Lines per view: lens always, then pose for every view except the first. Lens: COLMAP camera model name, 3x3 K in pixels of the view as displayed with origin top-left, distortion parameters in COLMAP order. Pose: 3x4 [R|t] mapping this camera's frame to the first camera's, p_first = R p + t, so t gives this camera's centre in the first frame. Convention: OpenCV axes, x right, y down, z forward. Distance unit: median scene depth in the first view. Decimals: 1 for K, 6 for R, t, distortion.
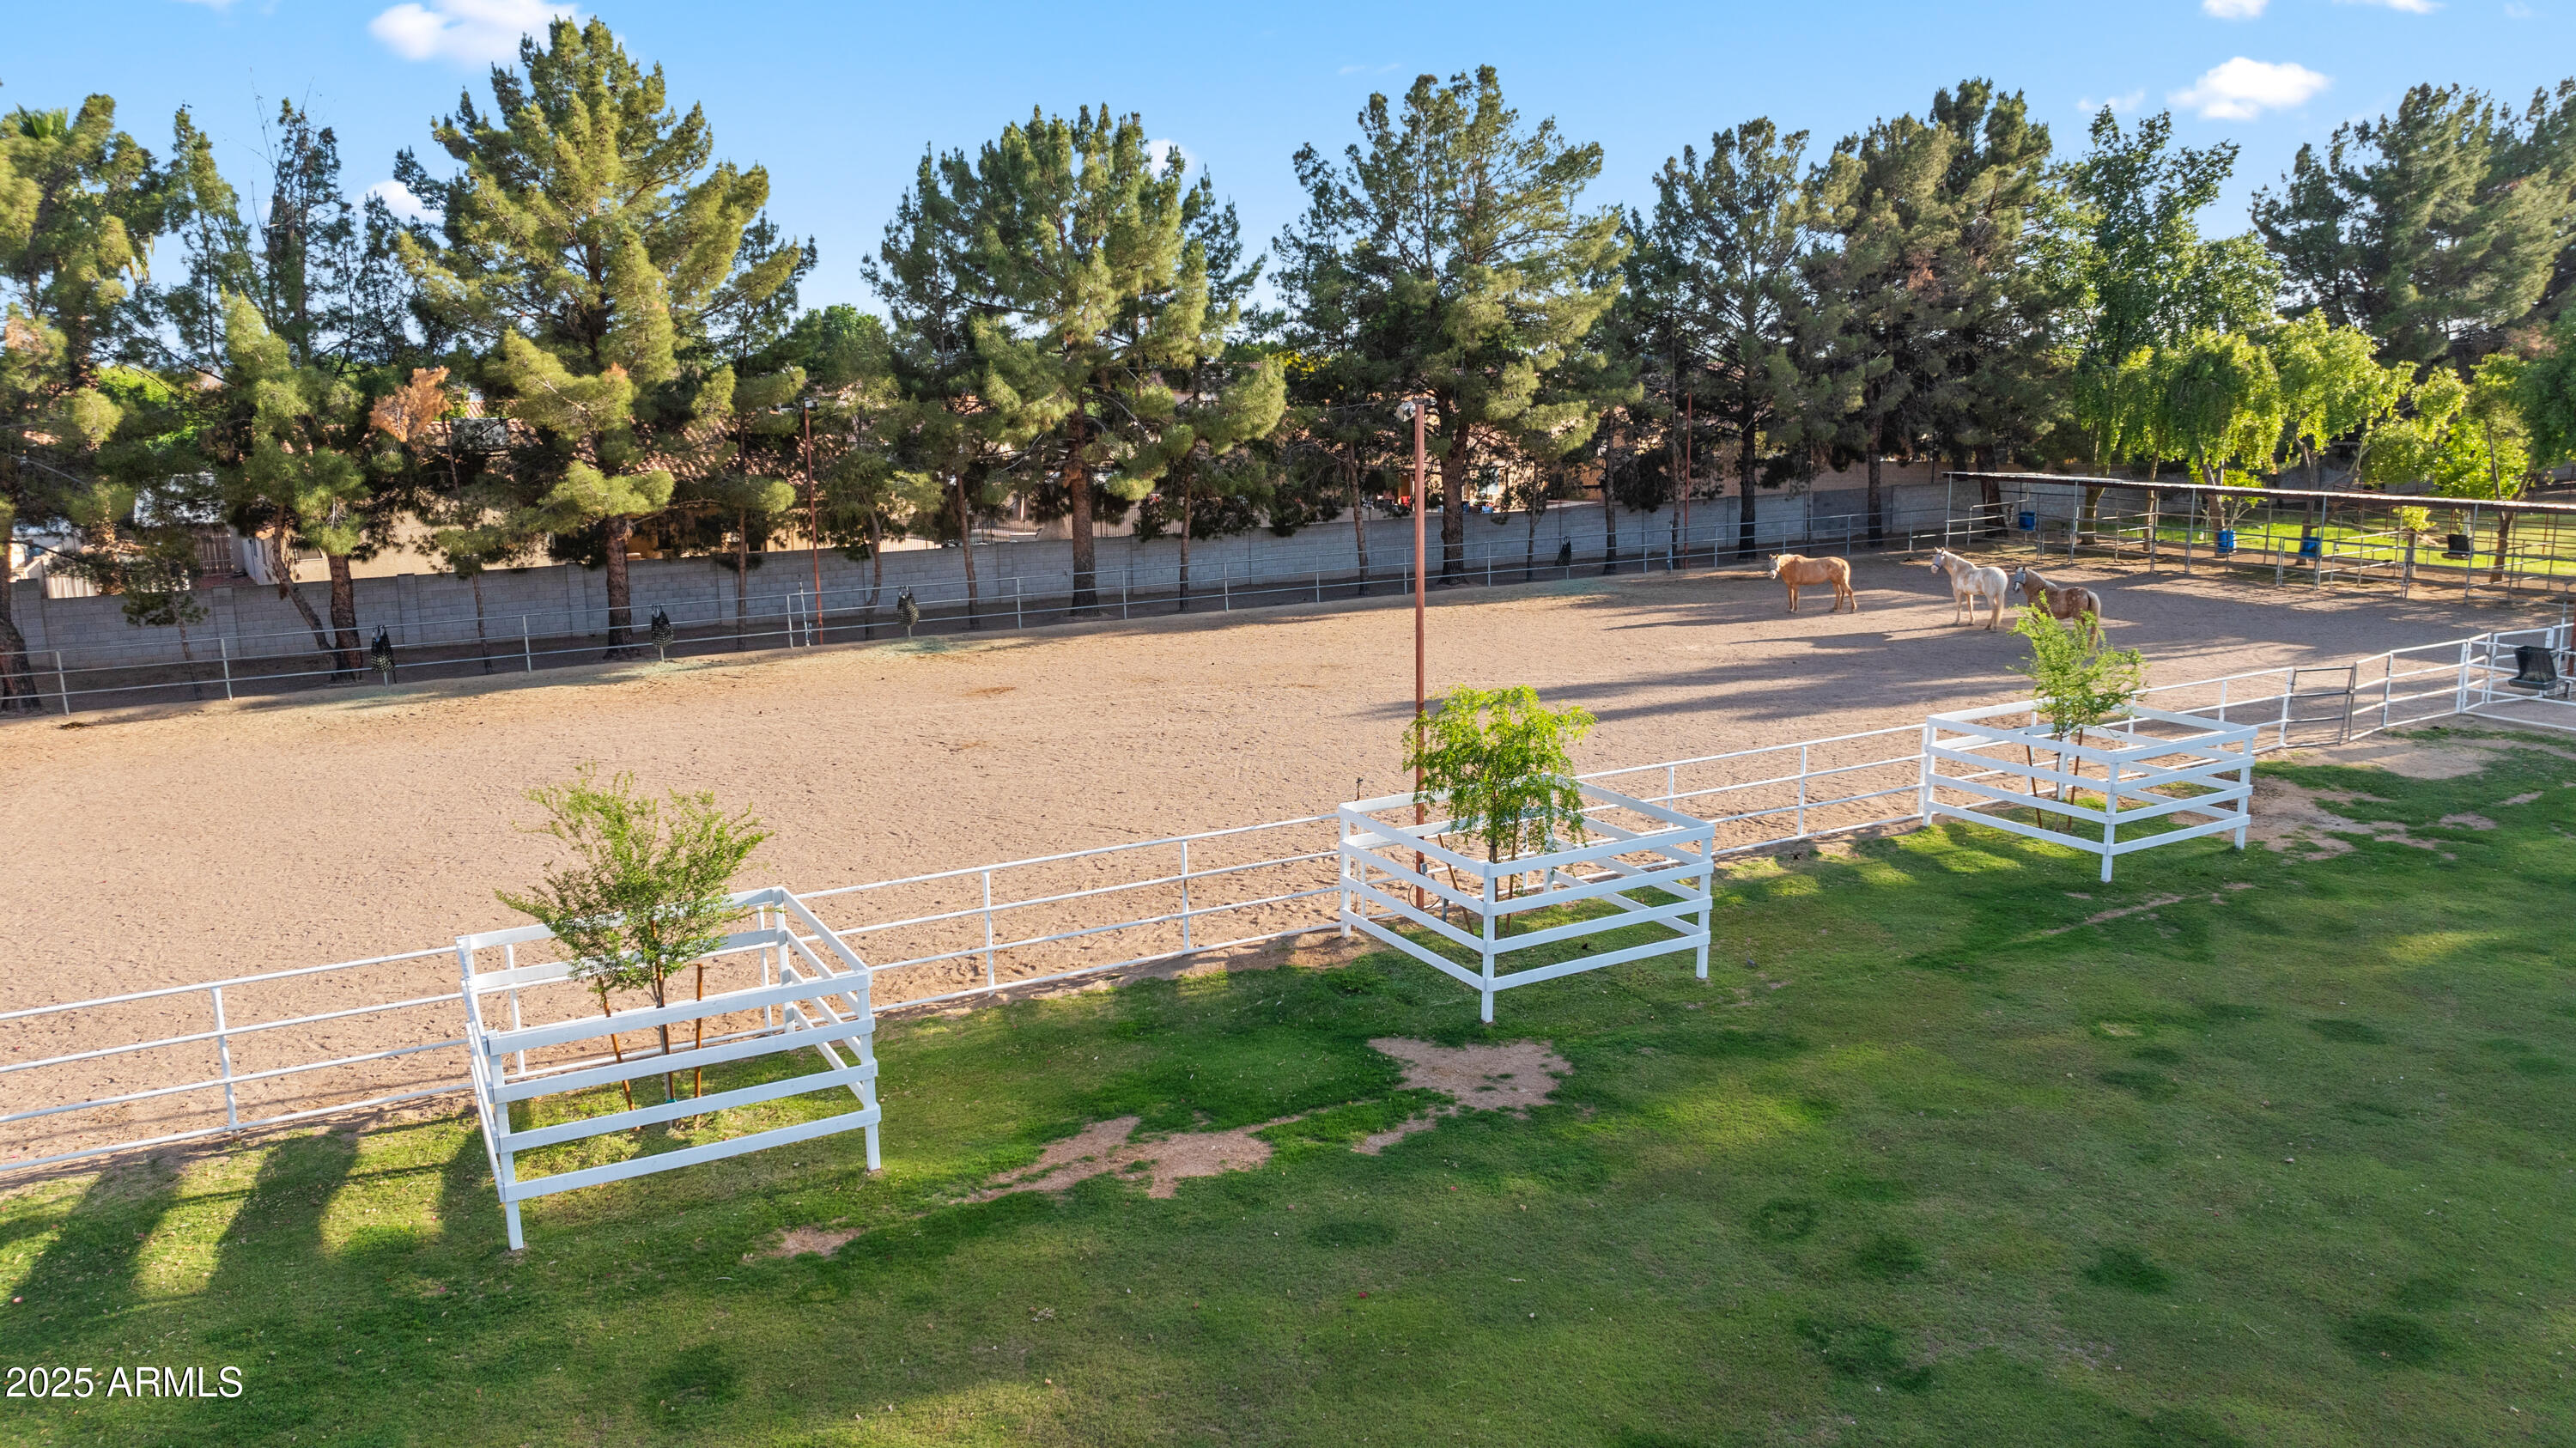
lens RADIAL K [[1865.4, 0, 1288.0], [0, 1865.4, 724.0], [0, 0, 1]] dist [-0.006829, -0.001580]
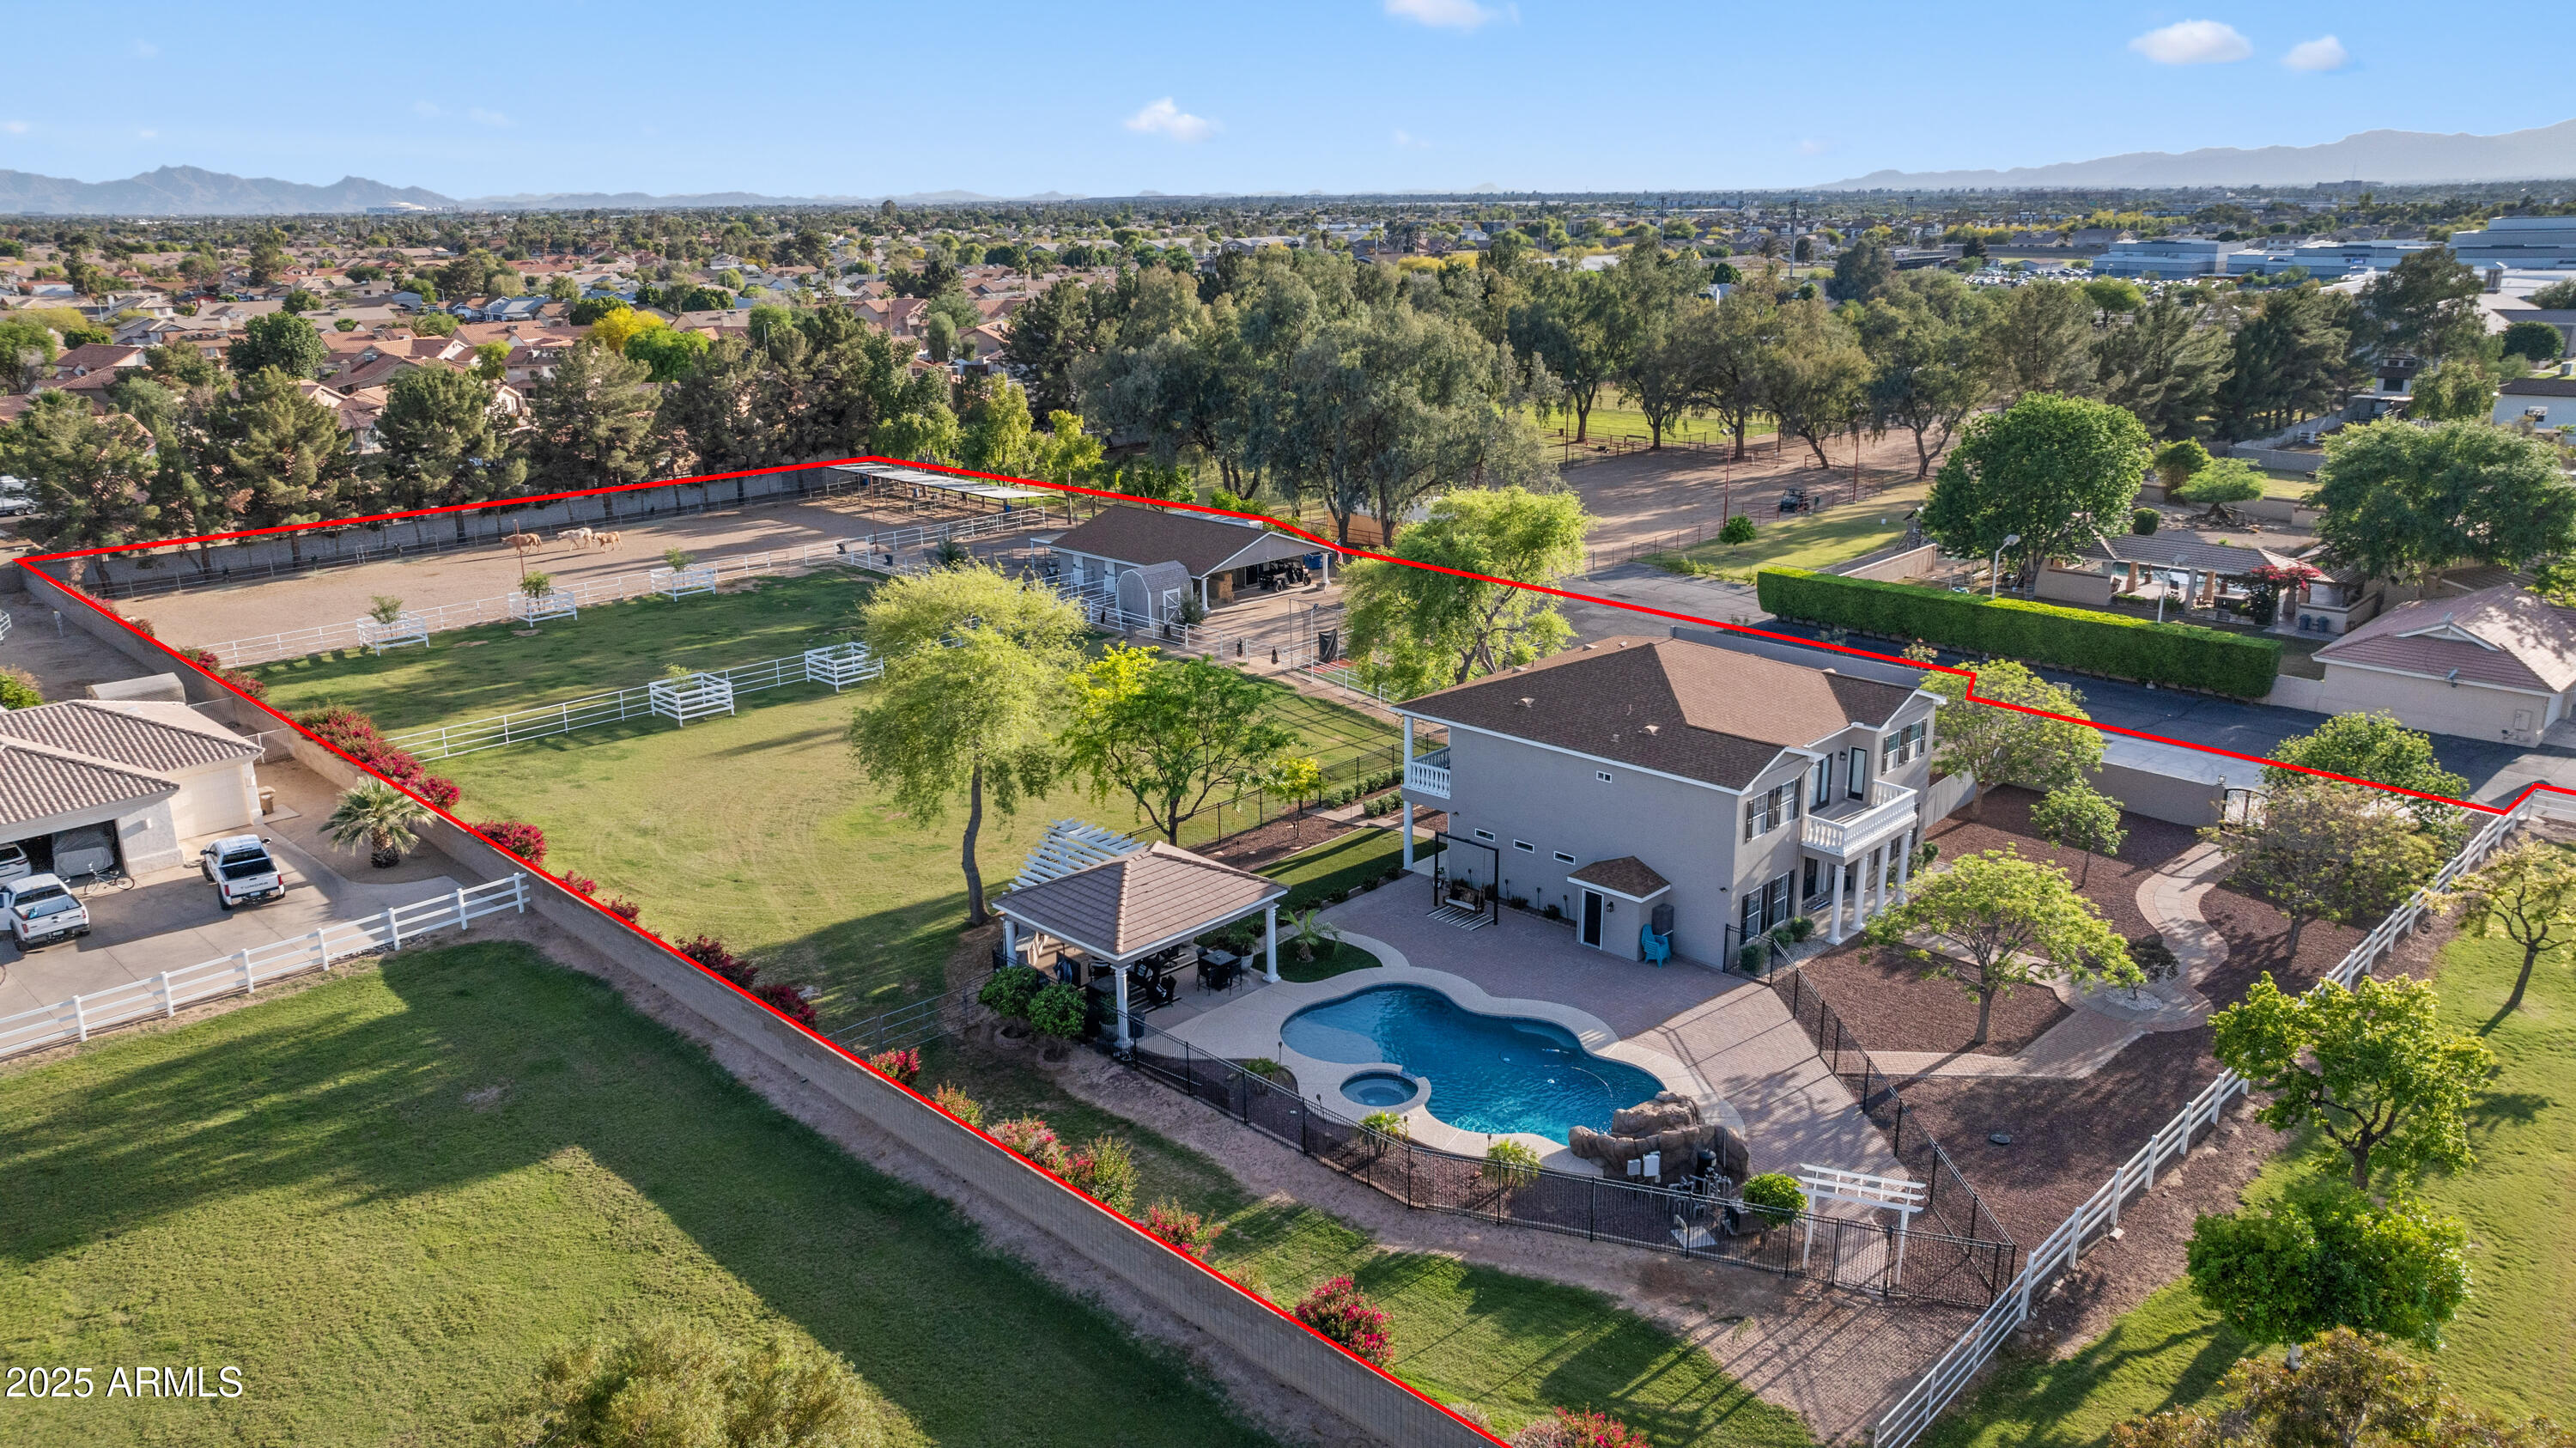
lens RADIAL K [[1865.4, 0, 1288.0], [0, 1865.4, 724.0], [0, 0, 1]] dist [-0.006829, -0.001580]
pose [[0.957241, -0.078626, 0.278401, 0.333797], [0.054470, 0.994131, 0.093475, 0.019022], [-0.284116, -0.074313, 0.955906, -2.461431]]
